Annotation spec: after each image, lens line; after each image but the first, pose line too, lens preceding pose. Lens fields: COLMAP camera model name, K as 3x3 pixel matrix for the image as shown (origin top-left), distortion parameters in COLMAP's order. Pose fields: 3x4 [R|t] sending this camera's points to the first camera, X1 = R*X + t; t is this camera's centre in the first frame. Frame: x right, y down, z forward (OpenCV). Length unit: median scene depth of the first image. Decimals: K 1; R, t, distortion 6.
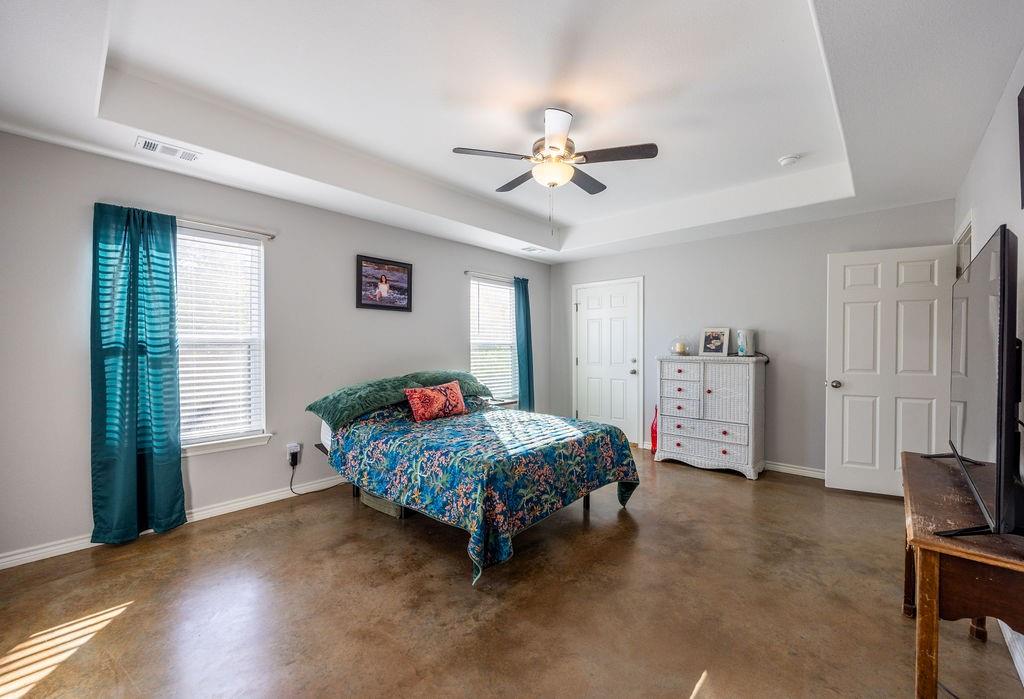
lens RADIAL K [[411.6, 0, 512.0], [0, 411.6, 349.5], [0, 0, 1]] dist [-0.000496, 0.000060]
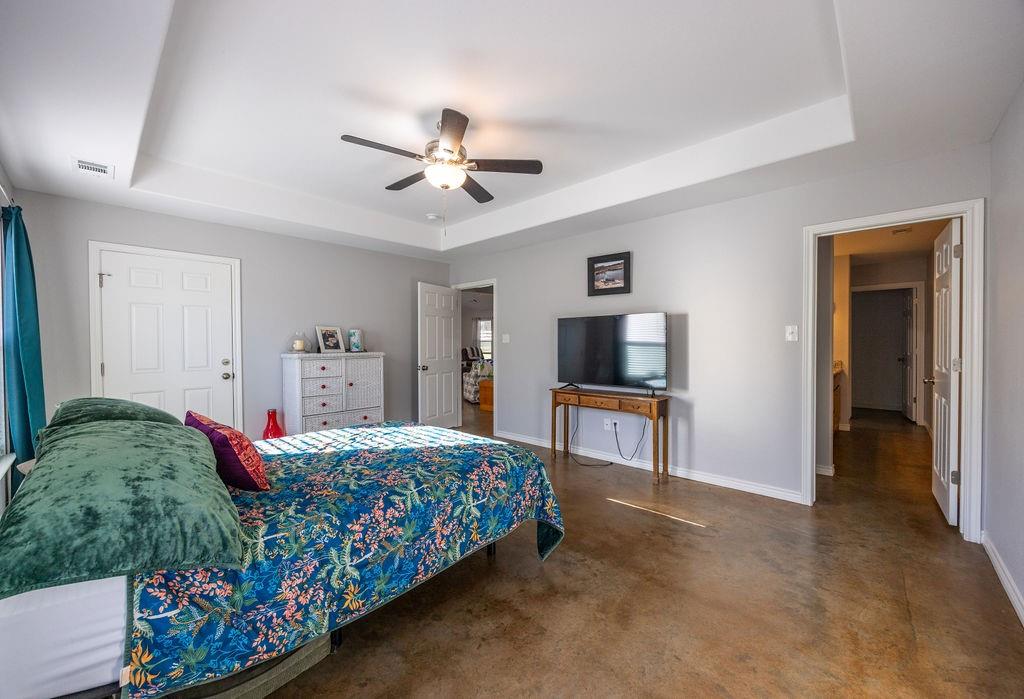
lens RADIAL K [[400.0, 0, 512.0], [0, 400.0, 349.5], [0, 0, 1]] dist [0.002282, 0.000303]
pose [[0.012663, -0.017710, 0.999763, -0.703705], [0.010651, 0.999789, 0.017576, -0.007440], [-0.999863, 0.010426, 0.012849, 0.646517]]
